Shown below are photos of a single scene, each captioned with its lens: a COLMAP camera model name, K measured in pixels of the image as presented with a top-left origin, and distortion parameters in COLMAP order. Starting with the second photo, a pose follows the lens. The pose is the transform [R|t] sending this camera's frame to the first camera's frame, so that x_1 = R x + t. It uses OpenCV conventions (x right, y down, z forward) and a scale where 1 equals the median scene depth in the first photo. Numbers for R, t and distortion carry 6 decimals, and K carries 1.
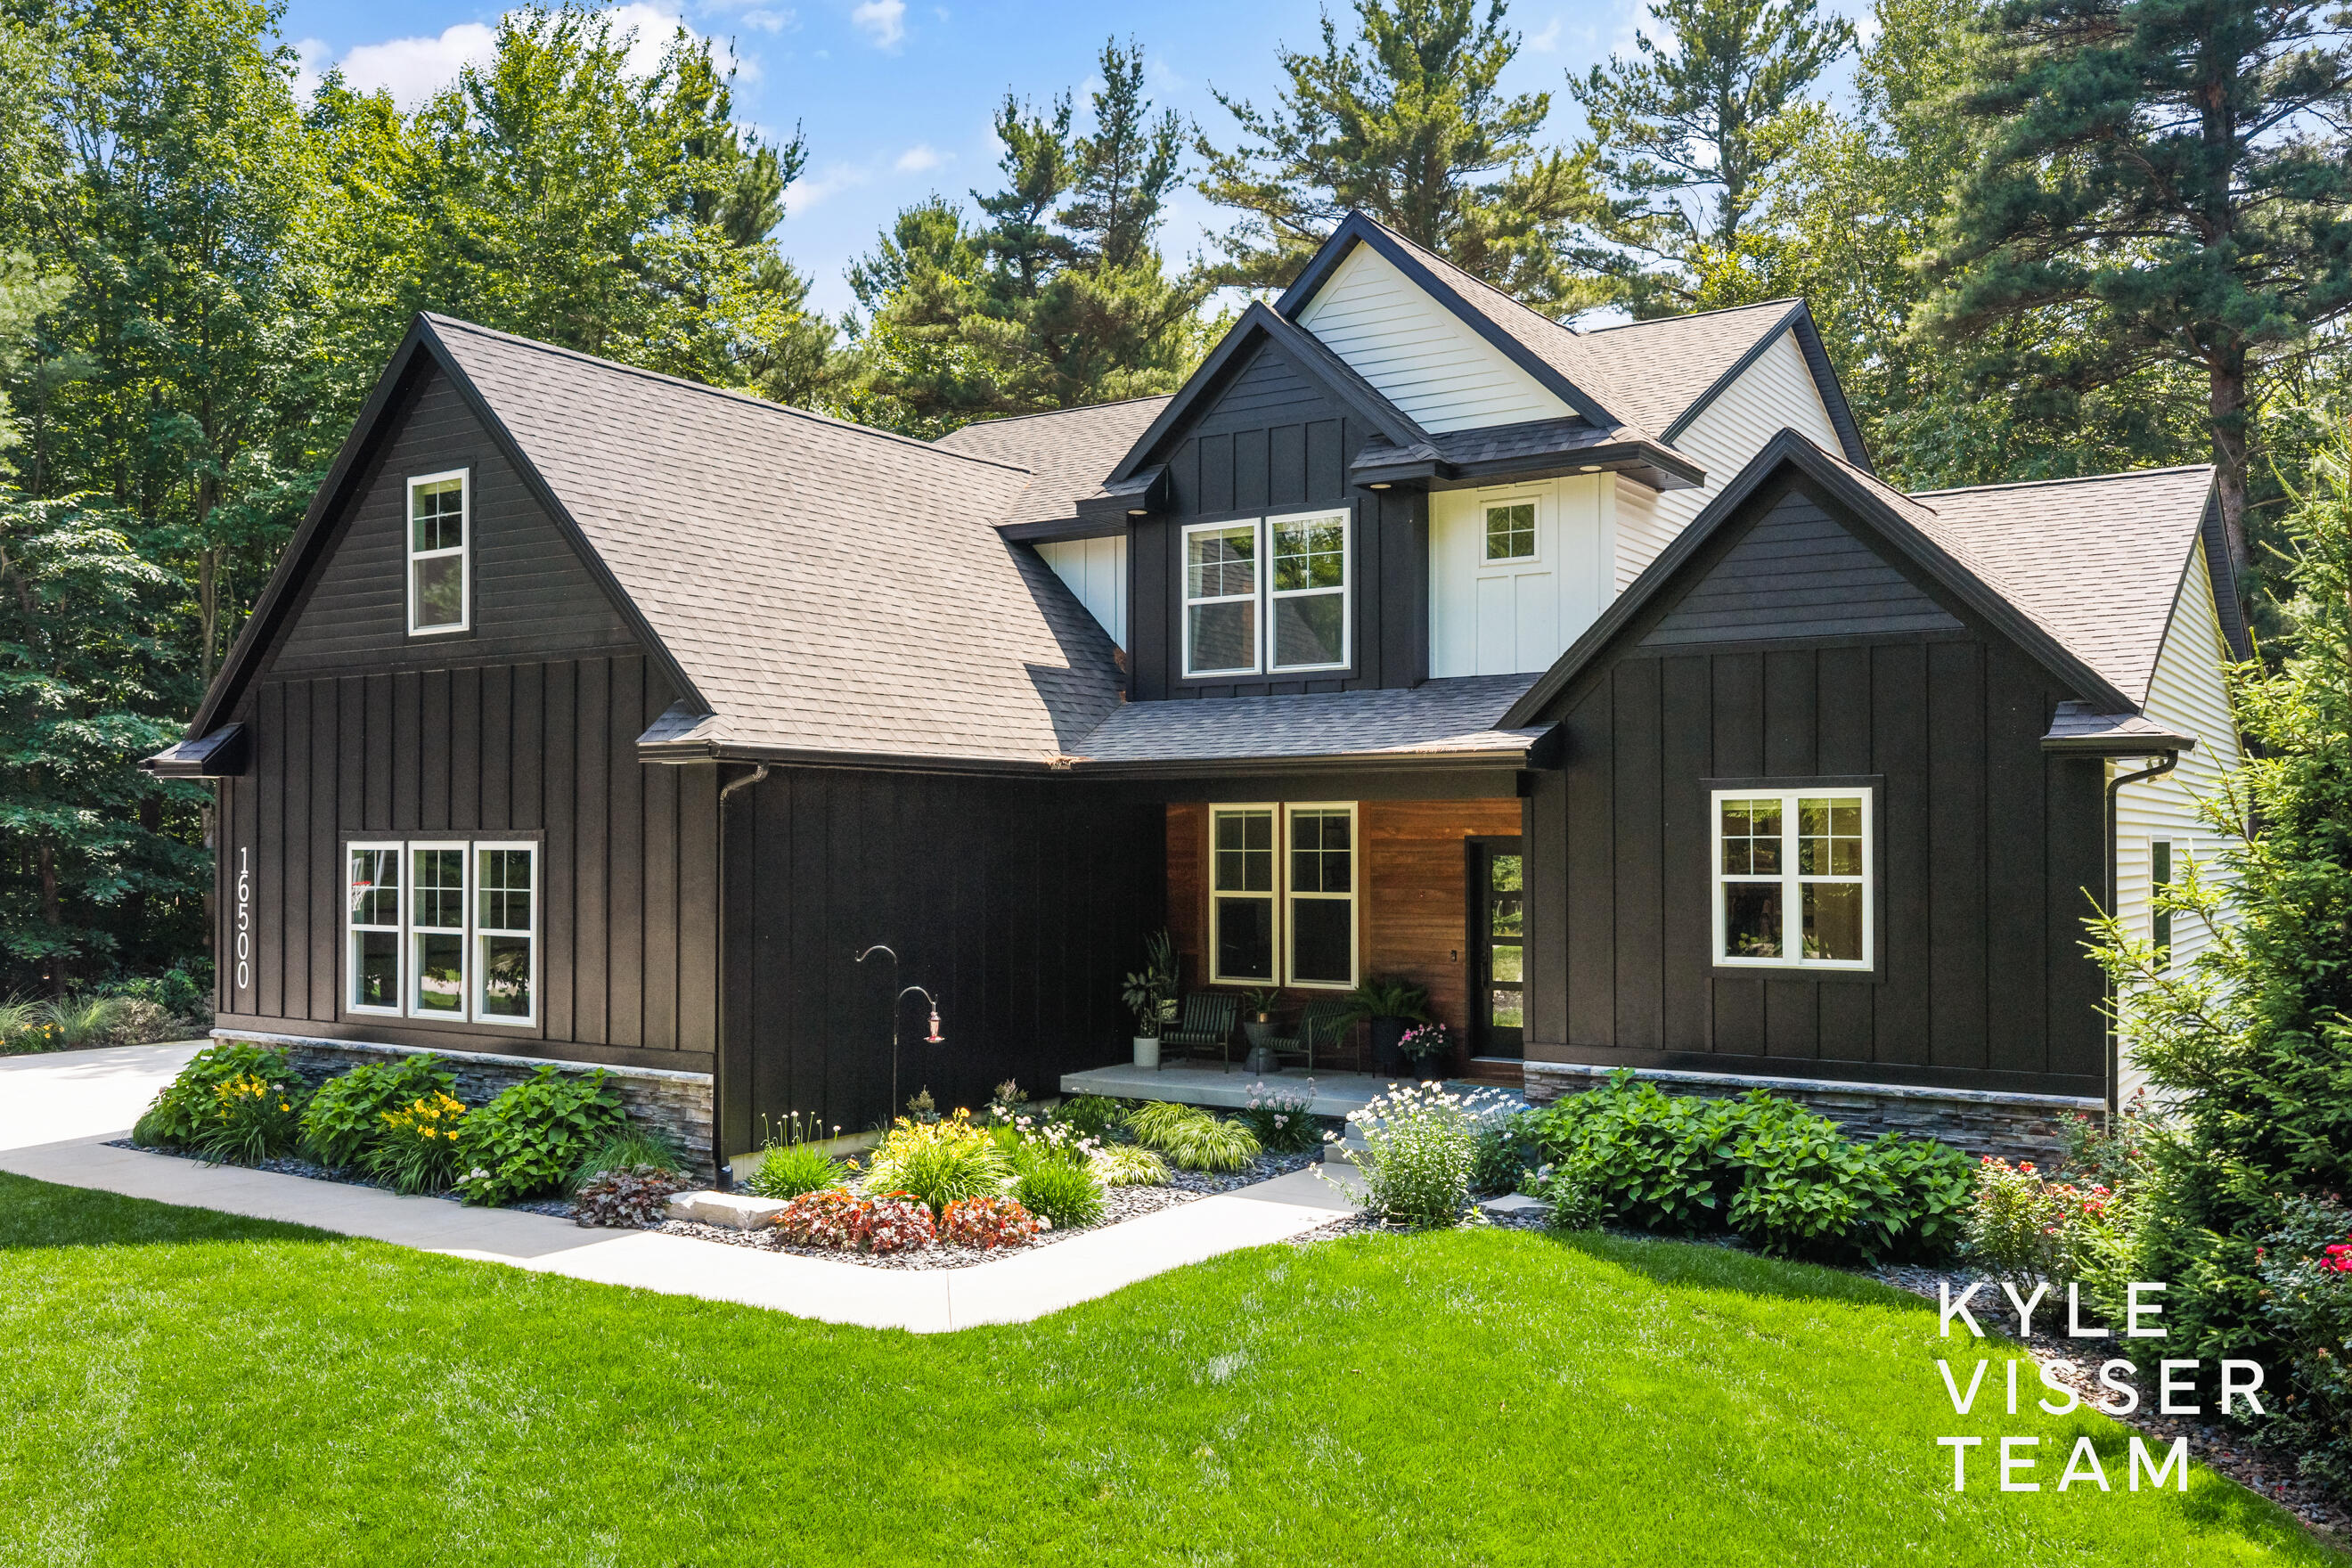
lens RADIAL K [[1986.5, 0, 1176.0], [0, 1986.5, 784.0], [0, 0, 1]] dist [0.010026, -0.004380]
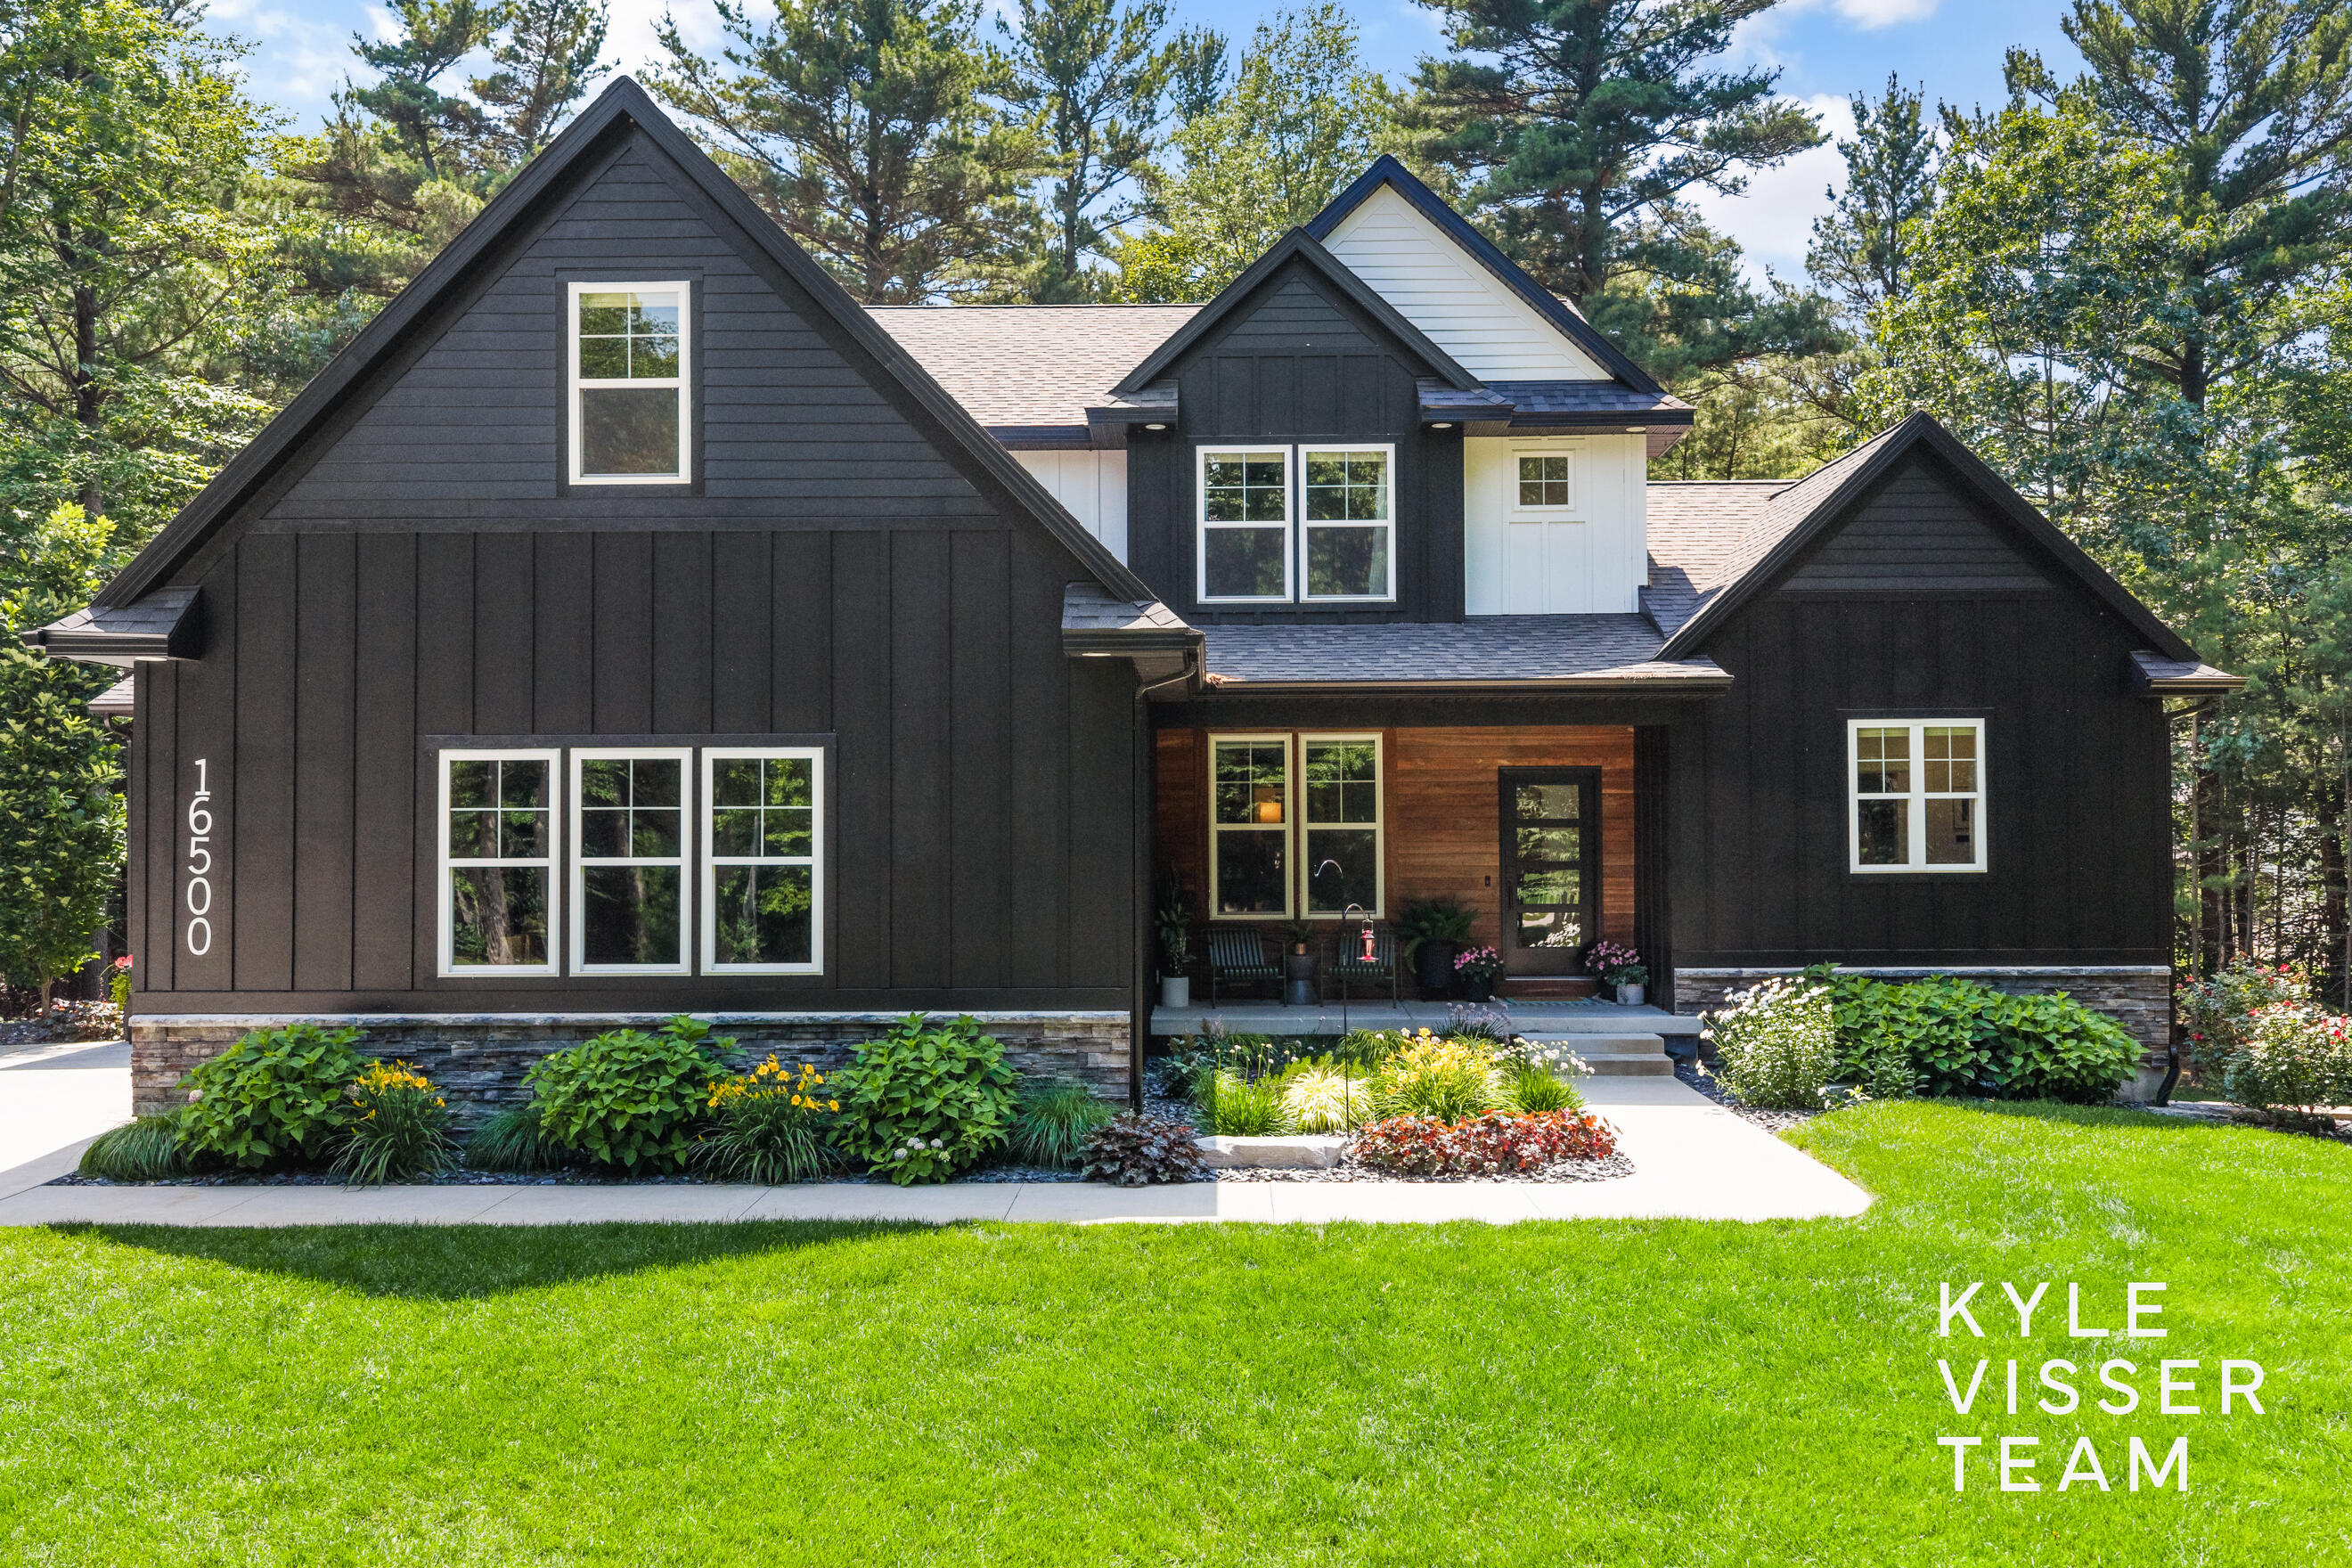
lens RADIAL K [[2013.8, 0, 1173.6], [0, 2013.8, 750.2], [0, 0, 1]] dist [0.007179, -0.000626]
pose [[0.841499, 0.018456, 0.539943, -0.576786], [-0.011053, 0.999795, -0.016949, 0.037760], [-0.540145, 0.008295, 0.841531, 0.198283]]
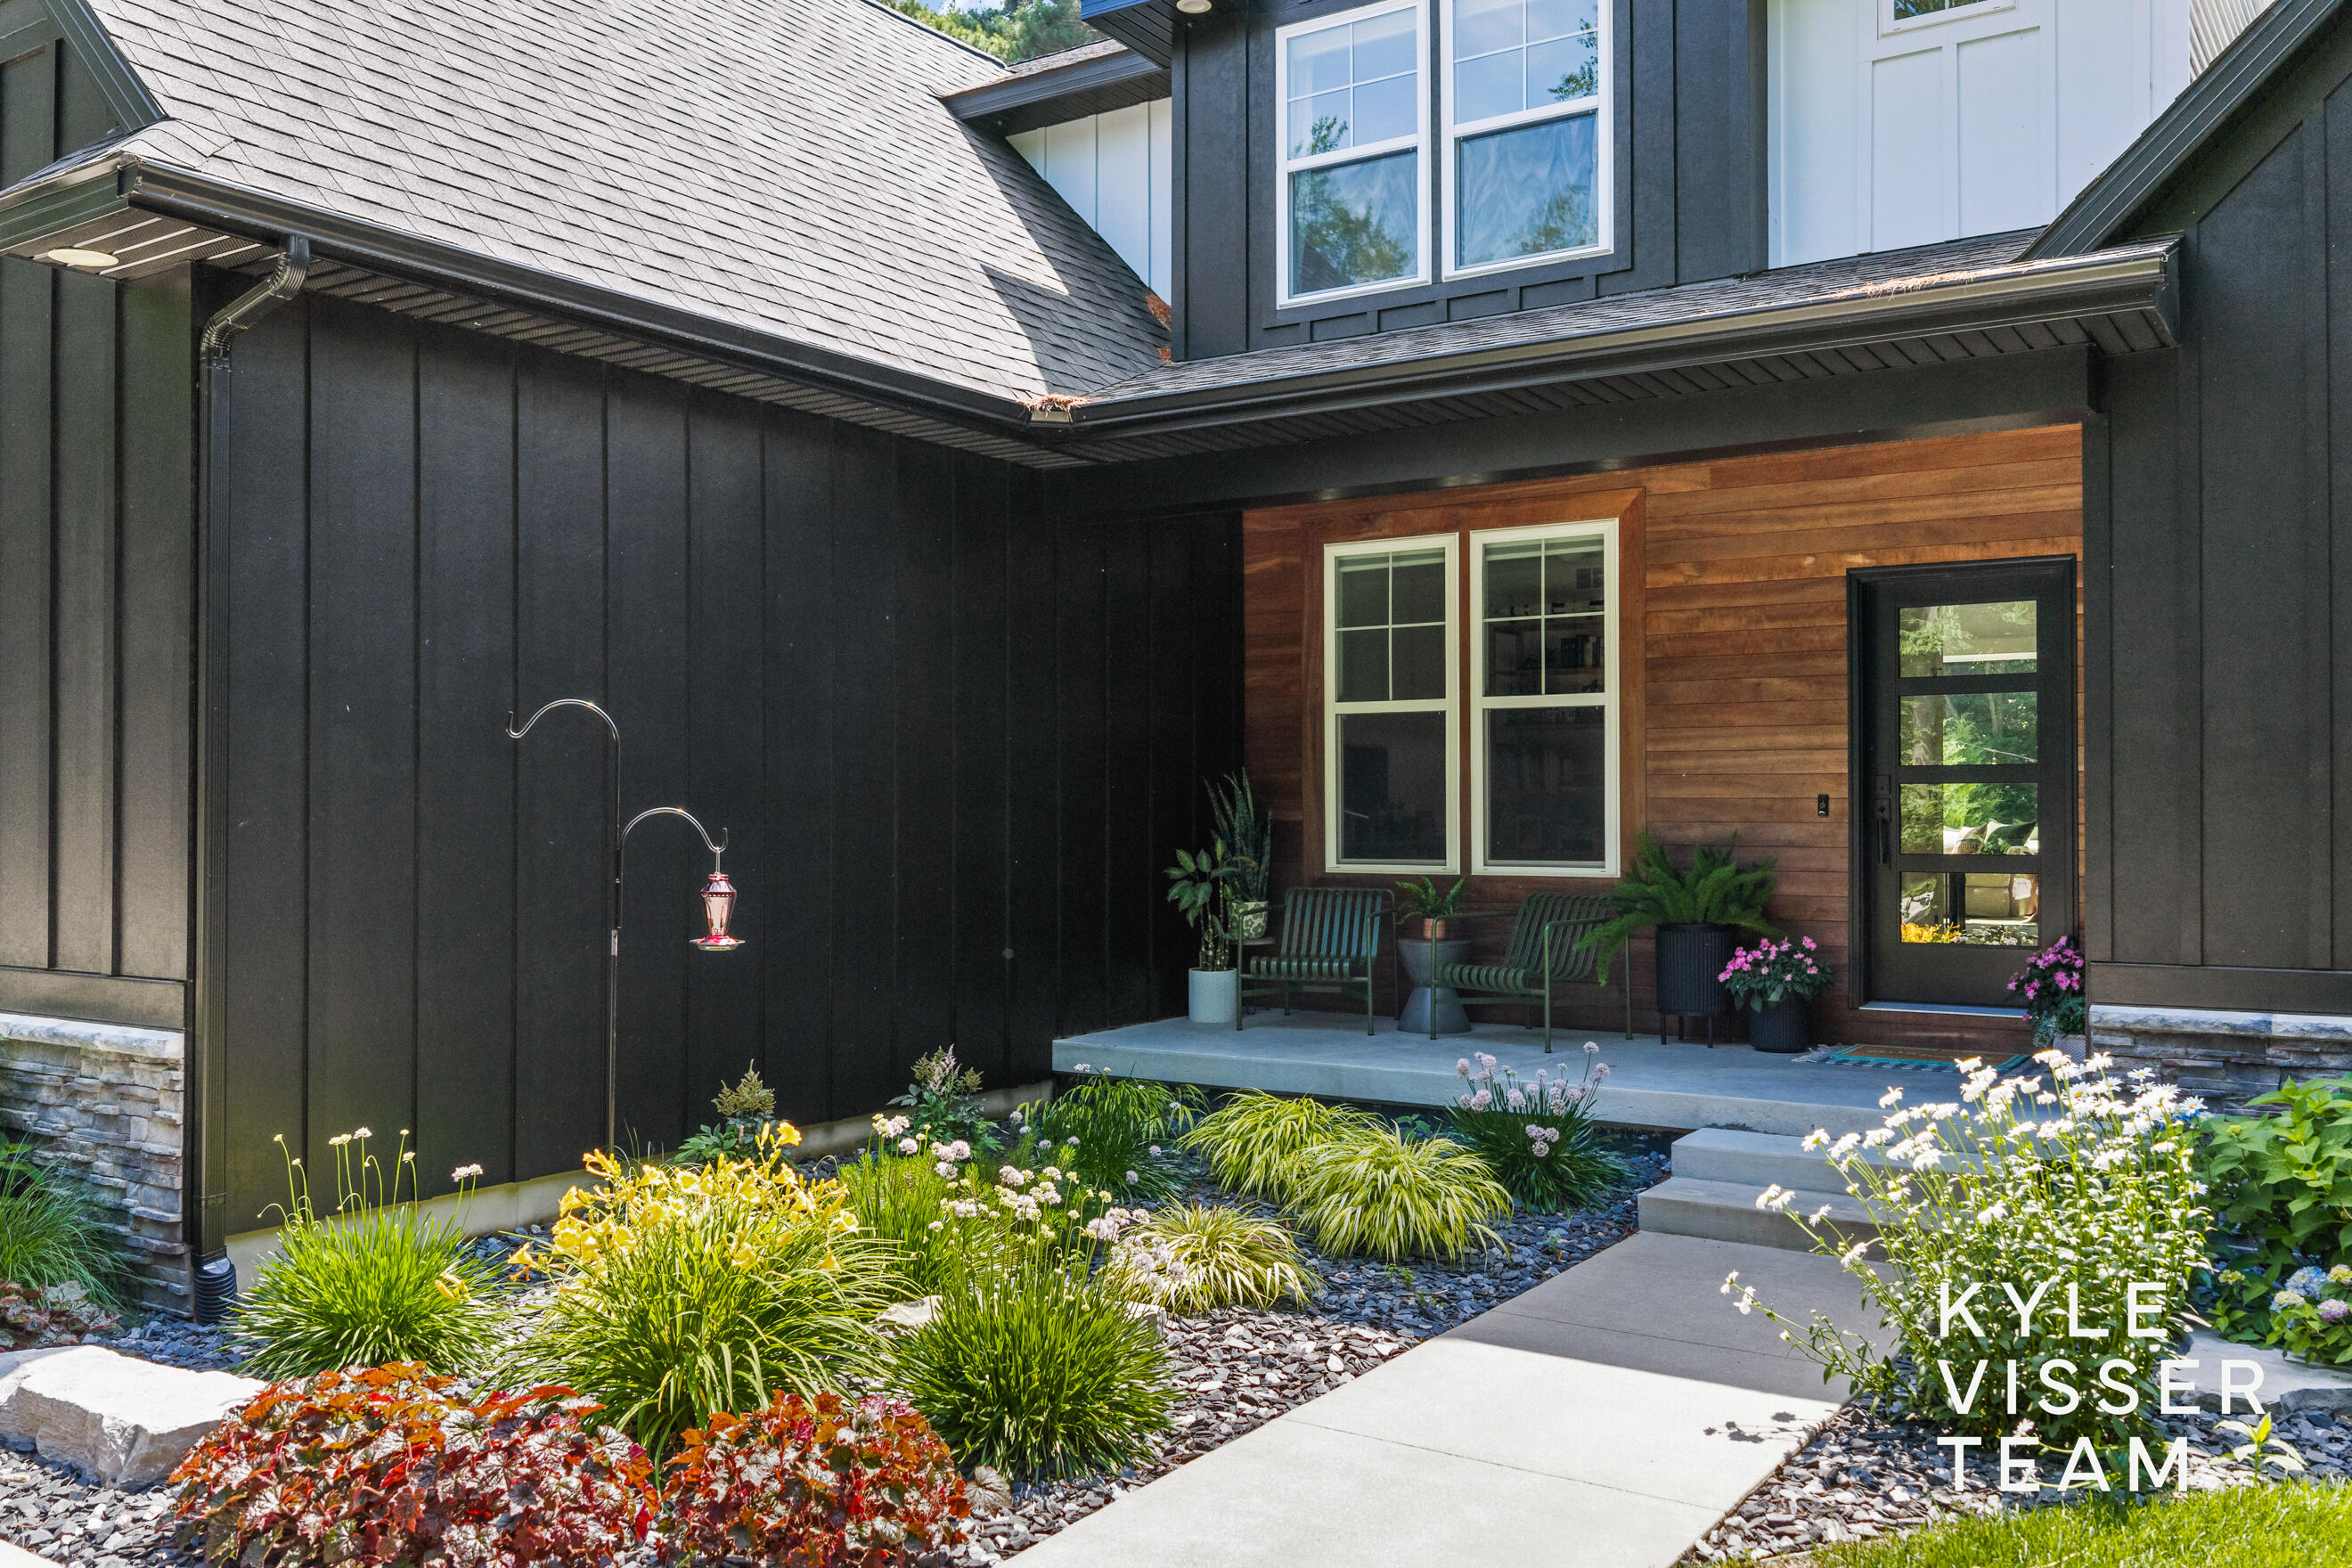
lens RADIAL K [[1986.5, 0, 1176.0], [0, 1986.5, 784.0], [0, 0, 1]] dist [0.010026, -0.004380]
pose [[1.000000, -0.000487, -0.000286, -0.026201], [0.000491, 0.999899, 0.014185, 0.074200], [0.000279, -0.014185, 0.999899, 0.492916]]
